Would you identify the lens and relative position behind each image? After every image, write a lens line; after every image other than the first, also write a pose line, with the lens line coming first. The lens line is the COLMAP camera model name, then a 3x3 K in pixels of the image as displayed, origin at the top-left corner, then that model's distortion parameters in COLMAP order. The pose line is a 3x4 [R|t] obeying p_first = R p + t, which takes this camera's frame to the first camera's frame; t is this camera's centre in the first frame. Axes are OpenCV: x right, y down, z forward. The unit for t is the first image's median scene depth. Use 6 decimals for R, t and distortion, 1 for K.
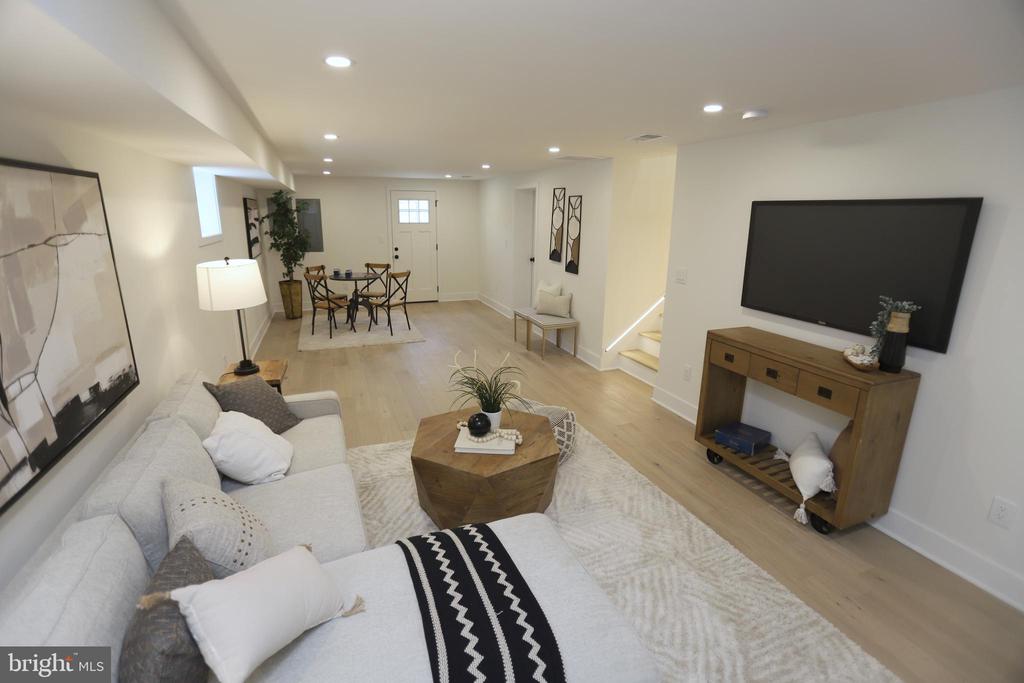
lens RADIAL K [[490.5, 0, 511.5], [0, 490.5, 338.7], [0, 0, 1]] dist [0.001148, 0.000058]
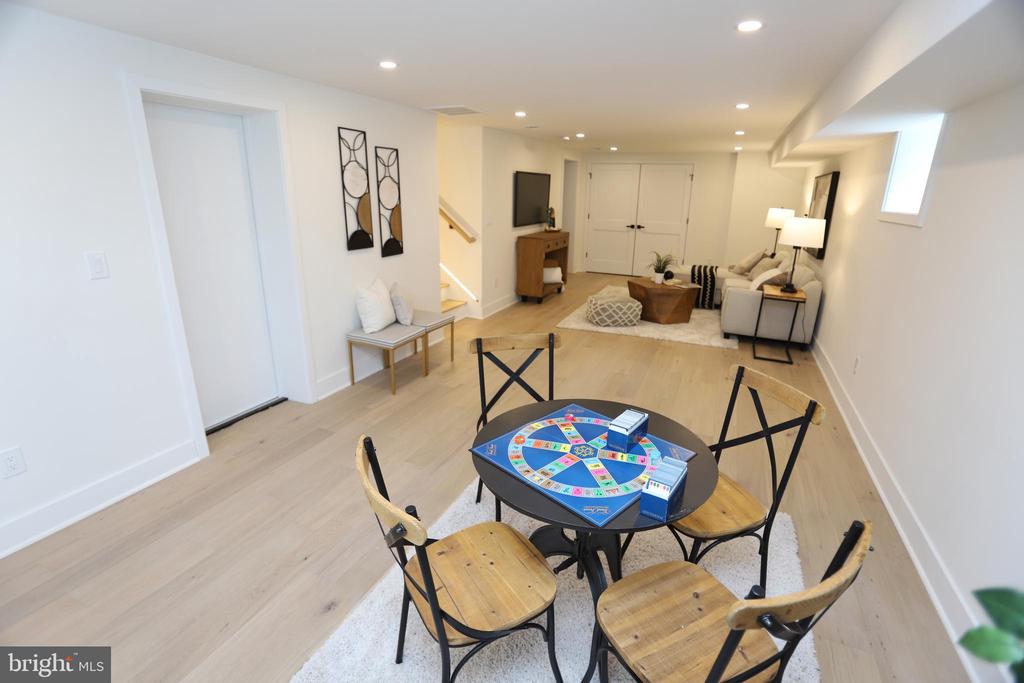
lens RADIAL K [[490.5, 0, 511.0], [0, 490.5, 341.6], [0, 0, 1]] dist [0.001148, 0.000058]
pose [[-0.701820, -0.246576, 0.668318, -0.533480], [0.147489, 0.867556, 0.474967, -0.349330], [-0.696919, 0.431911, -0.572501, 1.368609]]
